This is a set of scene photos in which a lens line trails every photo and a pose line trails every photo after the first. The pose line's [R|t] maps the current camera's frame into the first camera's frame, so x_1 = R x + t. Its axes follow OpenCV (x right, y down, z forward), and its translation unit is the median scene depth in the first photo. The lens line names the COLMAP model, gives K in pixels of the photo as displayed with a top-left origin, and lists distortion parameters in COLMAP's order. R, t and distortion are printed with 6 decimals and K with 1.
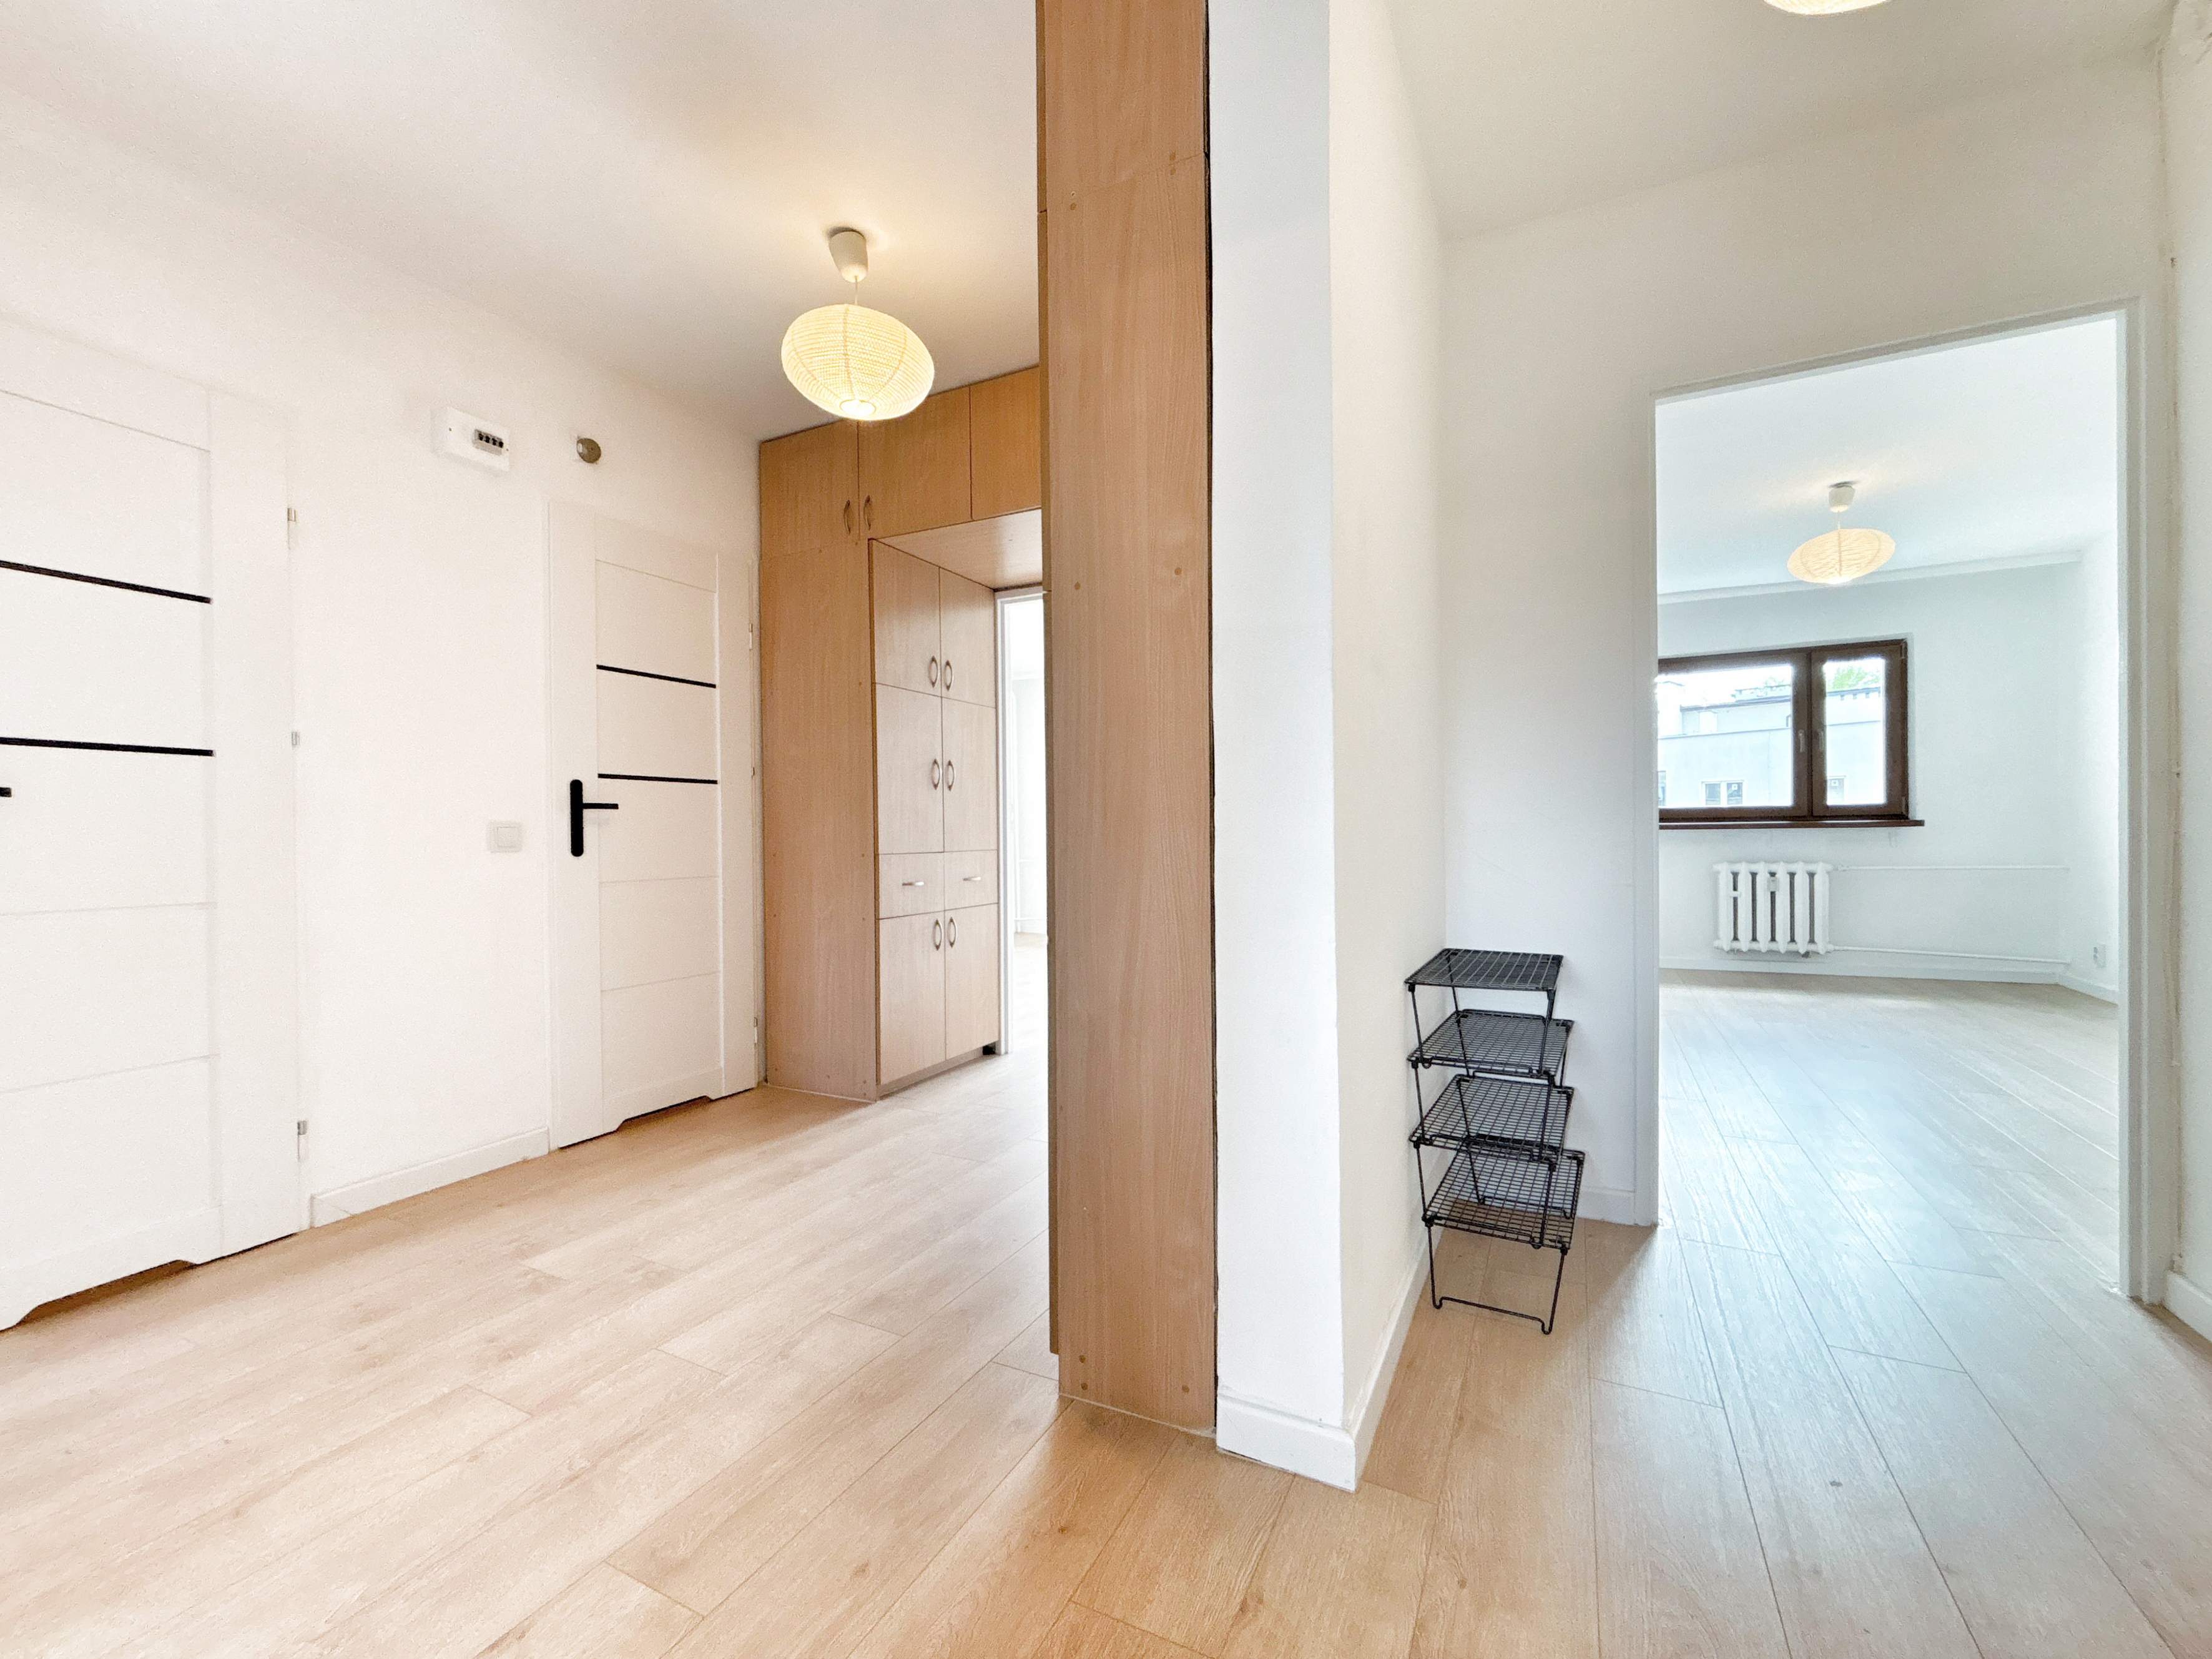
lens RADIAL K [[911.8, 0, 1107.4], [0, 911.8, 847.4], [0, 0, 1]] dist [-0.002365, -0.000045]
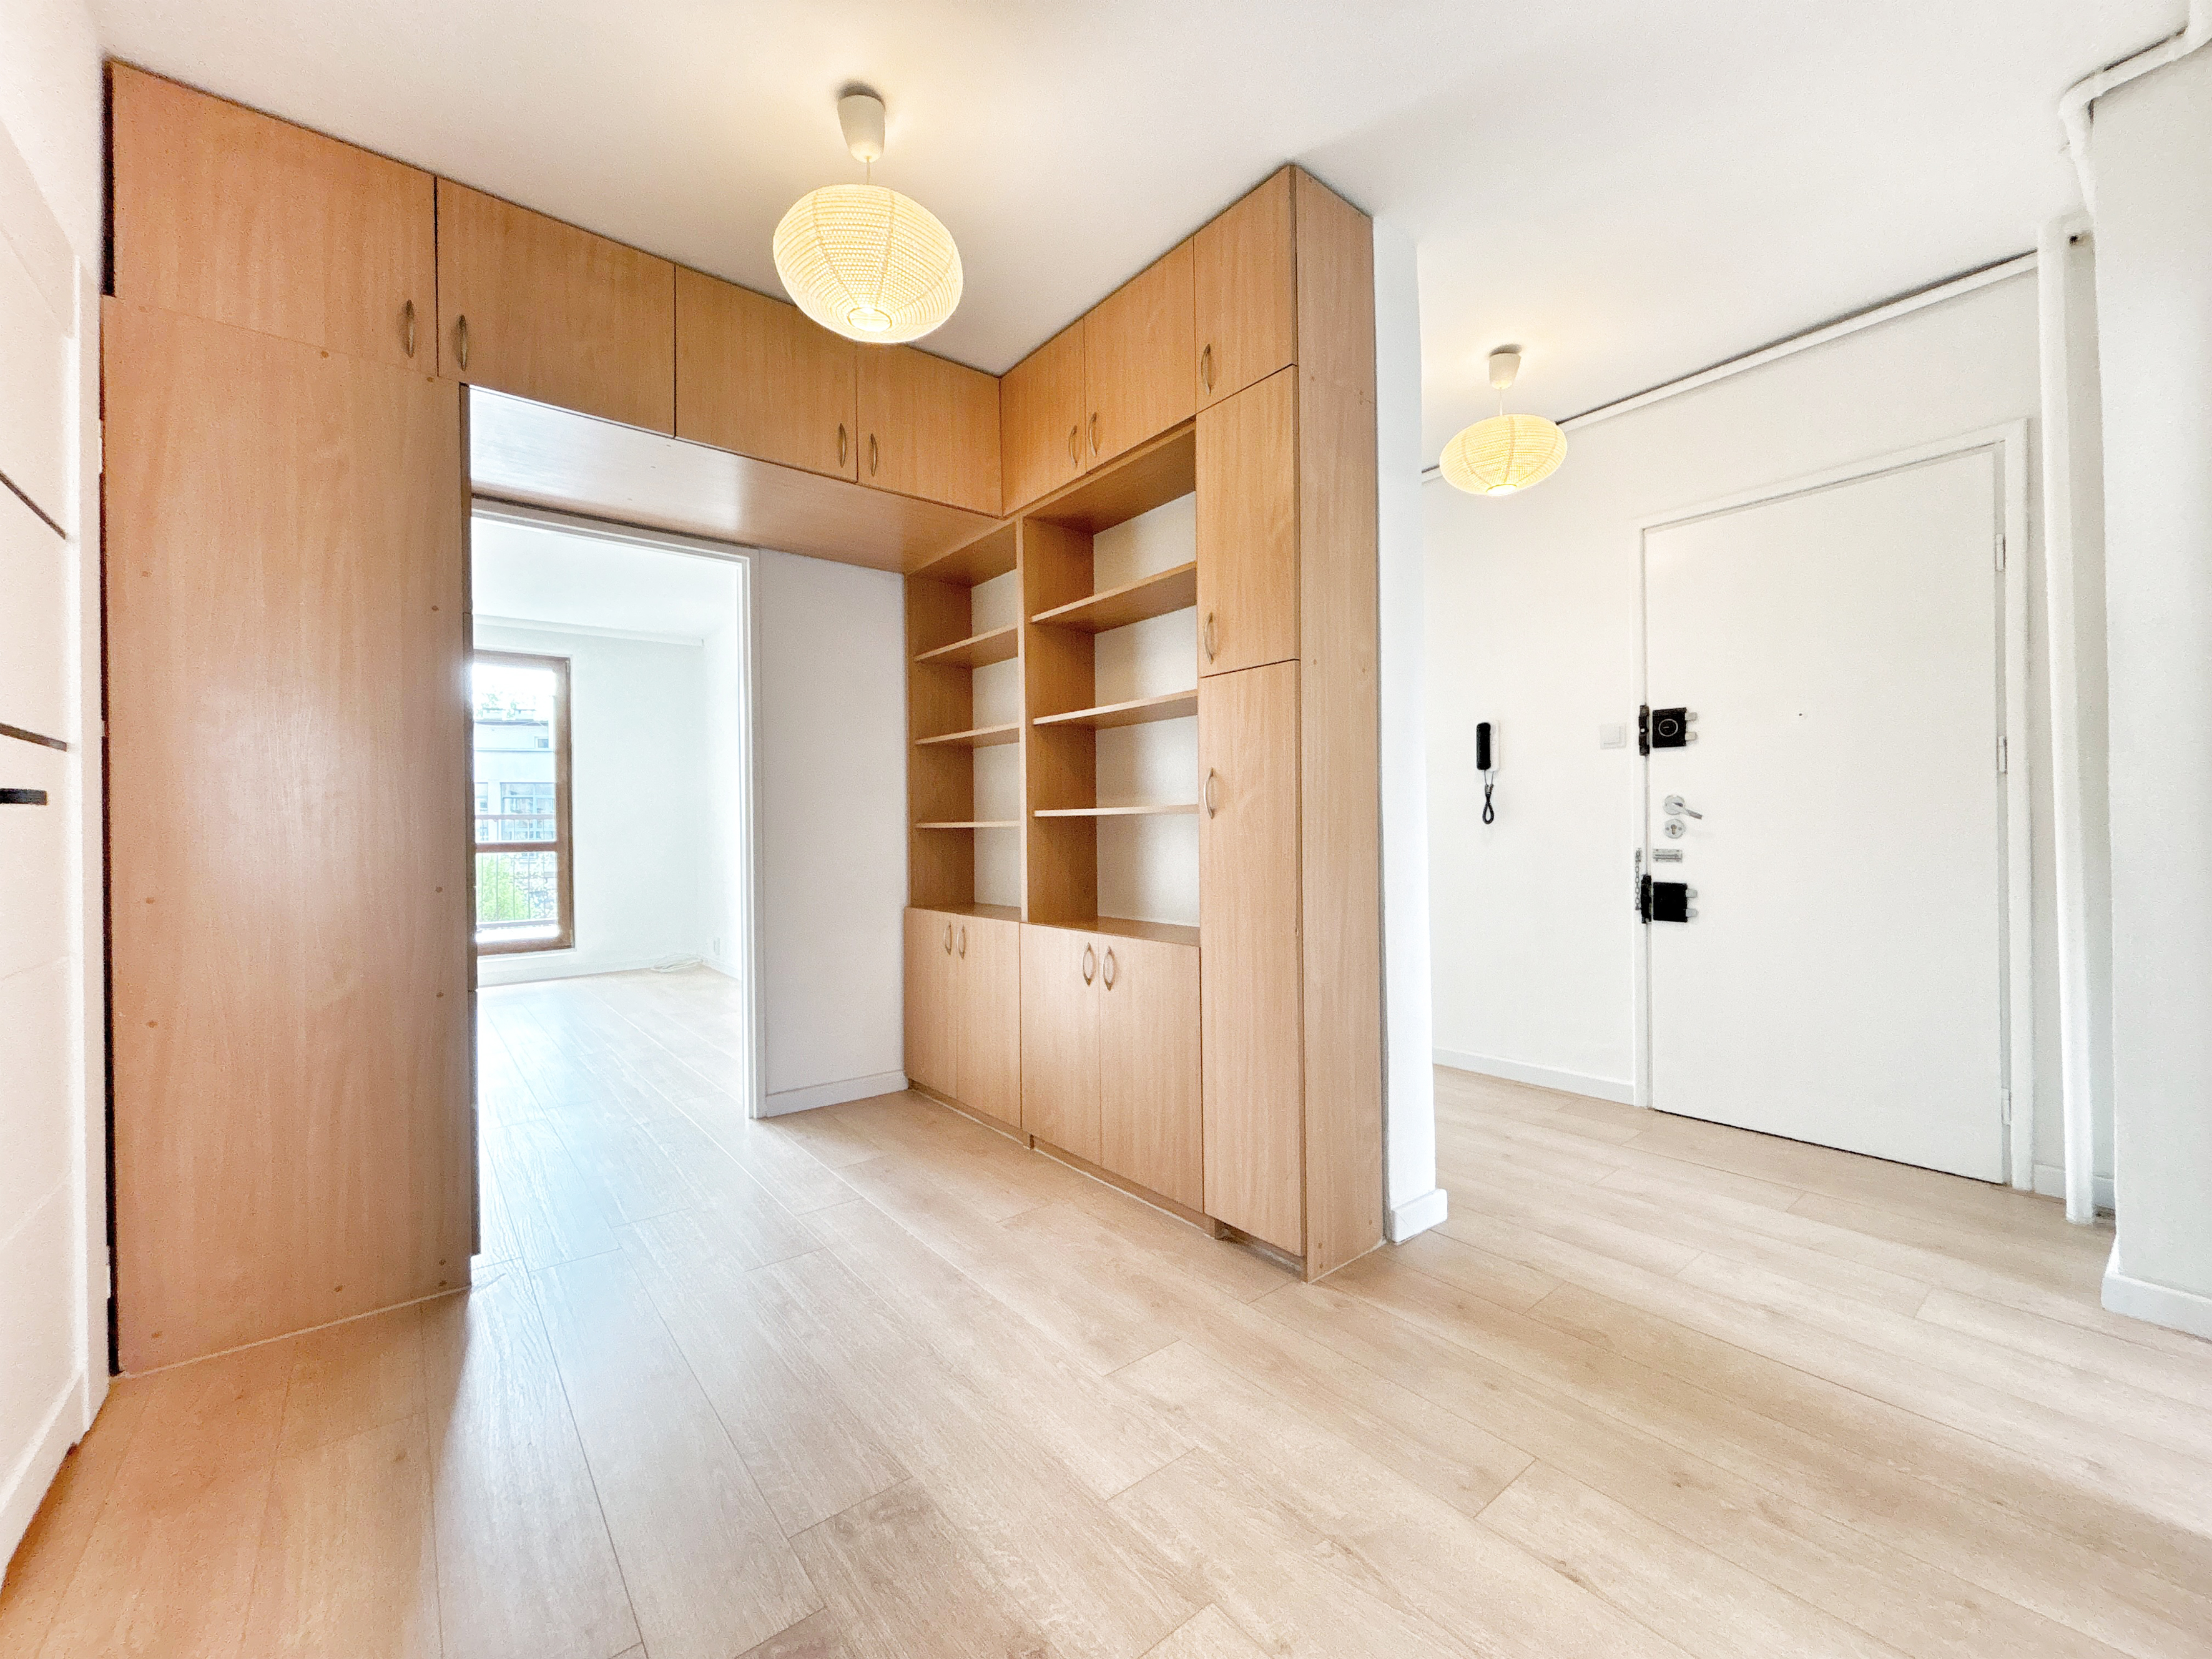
lens RADIAL K [[896.6, 0, 1106.0], [0, 896.6, 829.5], [0, 0, 1]] dist [-0.010935, -0.000105]
pose [[0.415784, -0.001862, 0.909462, -1.390651], [0.018542, 0.999807, -0.006430, -0.041521], [-0.909275, 0.019537, 0.415738, 0.761976]]
